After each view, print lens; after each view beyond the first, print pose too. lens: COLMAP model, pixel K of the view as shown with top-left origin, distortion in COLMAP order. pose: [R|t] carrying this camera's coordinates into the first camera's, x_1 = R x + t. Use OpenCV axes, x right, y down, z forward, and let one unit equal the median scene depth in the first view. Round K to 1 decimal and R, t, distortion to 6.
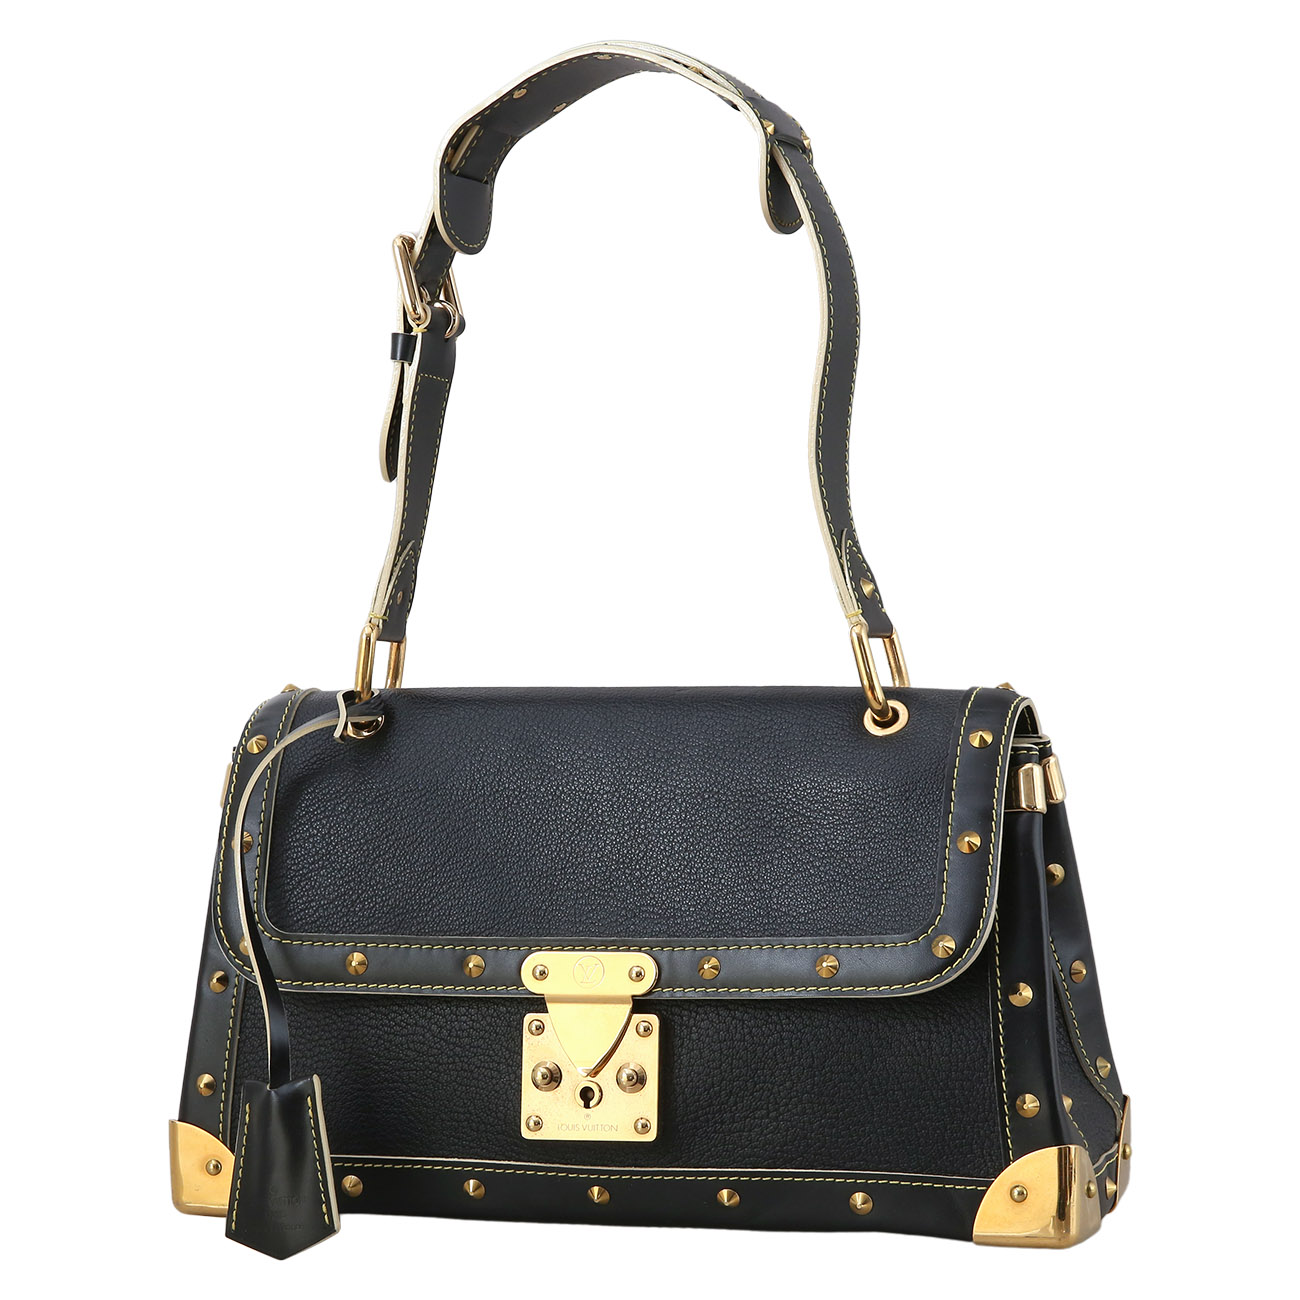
lens RADIAL K [[4101.3, 0, 650.0], [0, 4101.3, 650.0], [0, 0, 1]] dist [0.004378, -0.286907]
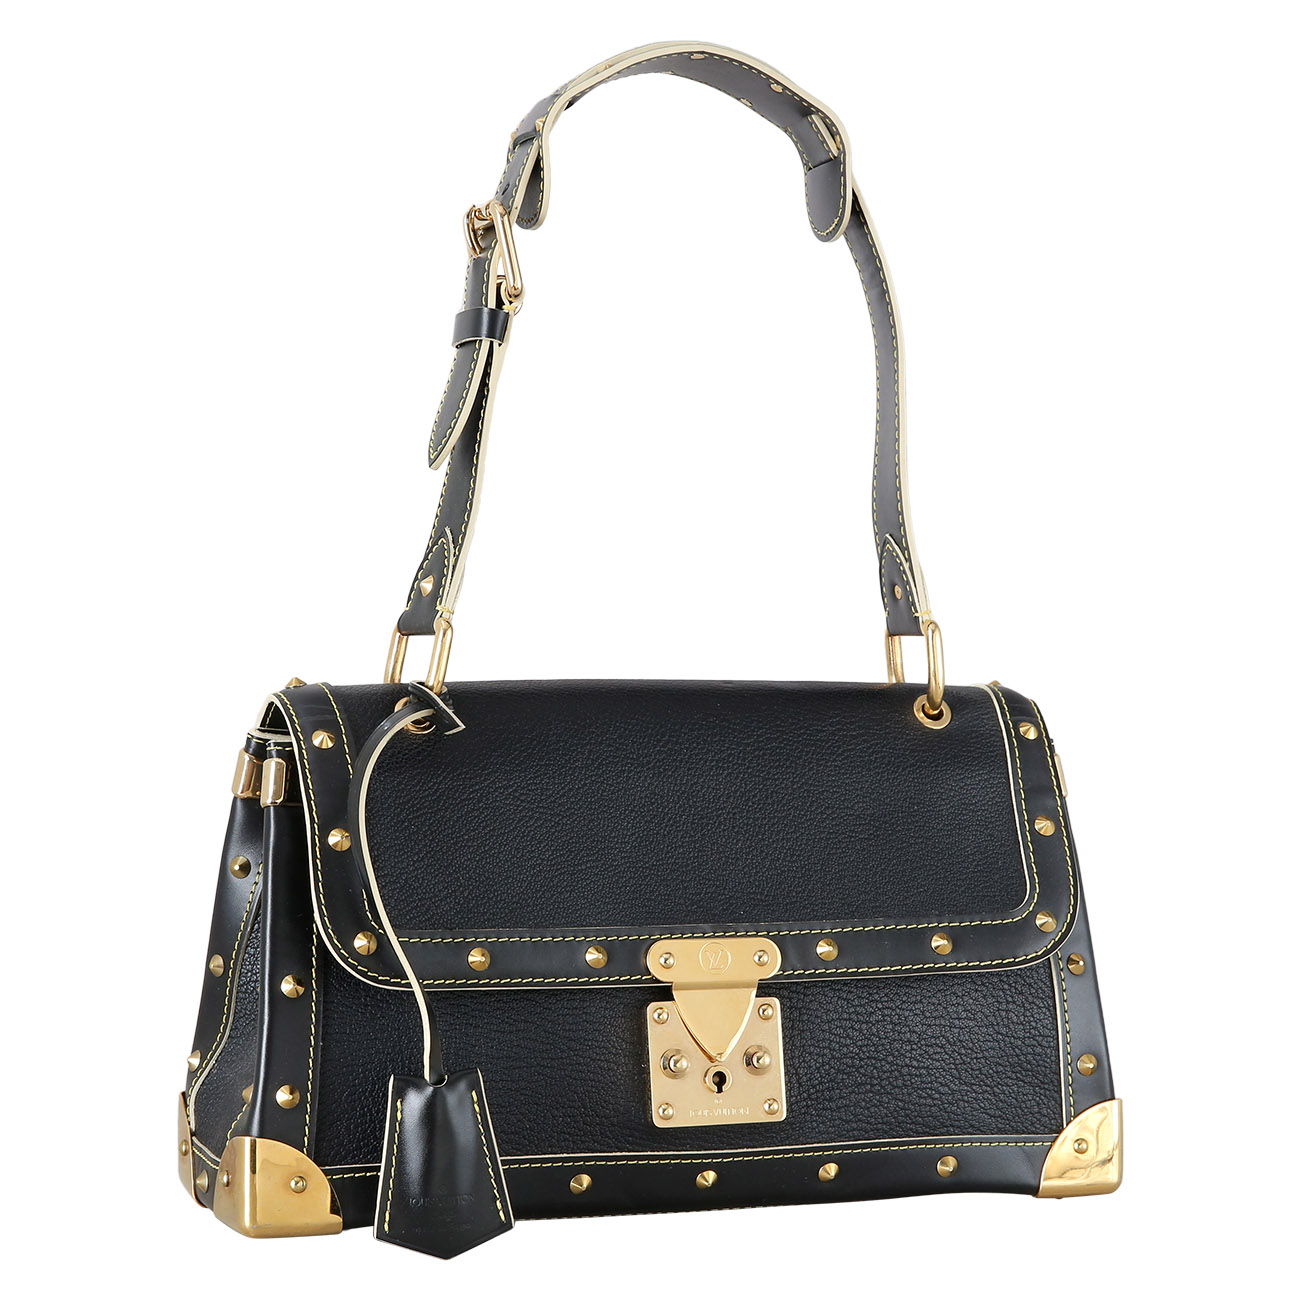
lens RADIAL K [[4101.3, 0, 650.0], [0, 4101.3, 650.0], [0, 0, 1]] dist [0.004378, -0.286907]
pose [[0.771710, 0.016464, 0.635762, -0.672046], [-0.006288, 0.999814, -0.018259, 0.020560], [-0.635944, 0.010093, 0.771669, 0.224255]]
